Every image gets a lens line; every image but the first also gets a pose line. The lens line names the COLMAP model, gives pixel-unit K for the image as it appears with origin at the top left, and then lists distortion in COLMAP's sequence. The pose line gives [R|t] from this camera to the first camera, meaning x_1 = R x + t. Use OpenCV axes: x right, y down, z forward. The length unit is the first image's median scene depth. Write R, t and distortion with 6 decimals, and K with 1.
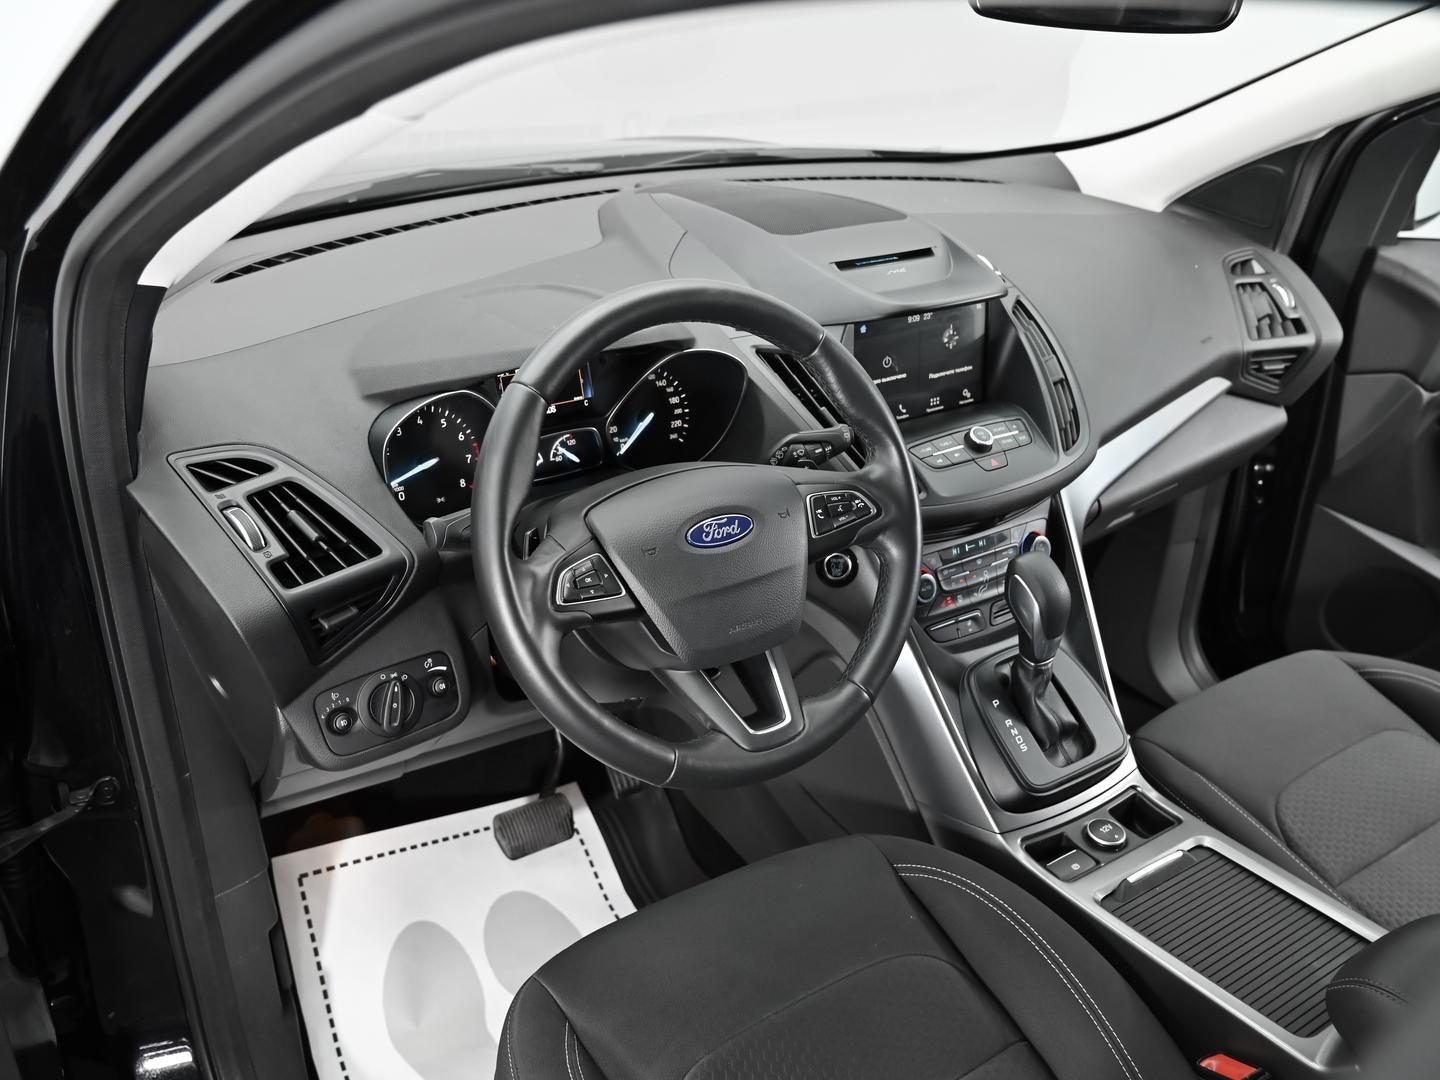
lens RADIAL K [[1240.2, 0, 720.0], [0, 1240.2, 549.9], [0, 0, 1]] dist [0.001978, 0.003899]
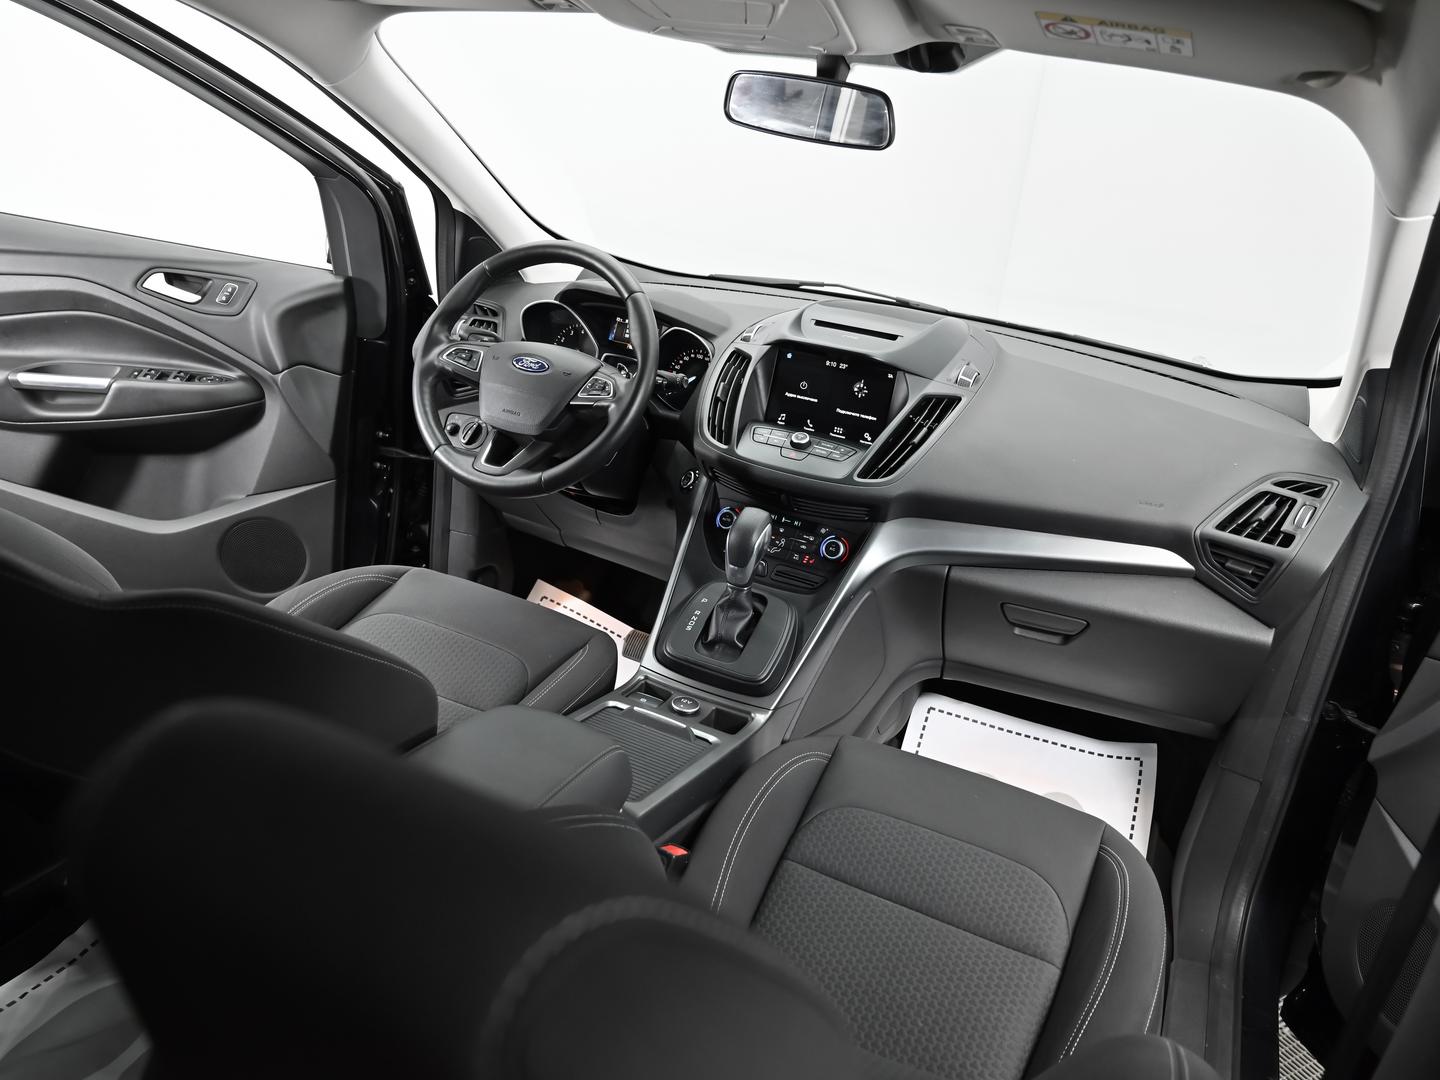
lens RADIAL K [[1055.5, 0, 727.0], [0, 1055.5, 543.6], [0, 0, 1]] dist [-0.020199, -0.004089]
pose [[0.518763, 0.325201, -0.790651, 1.090259], [-0.495959, 0.867774, 0.031514, 0.015415], [0.696355, 0.375782, 0.611455, 0.238054]]
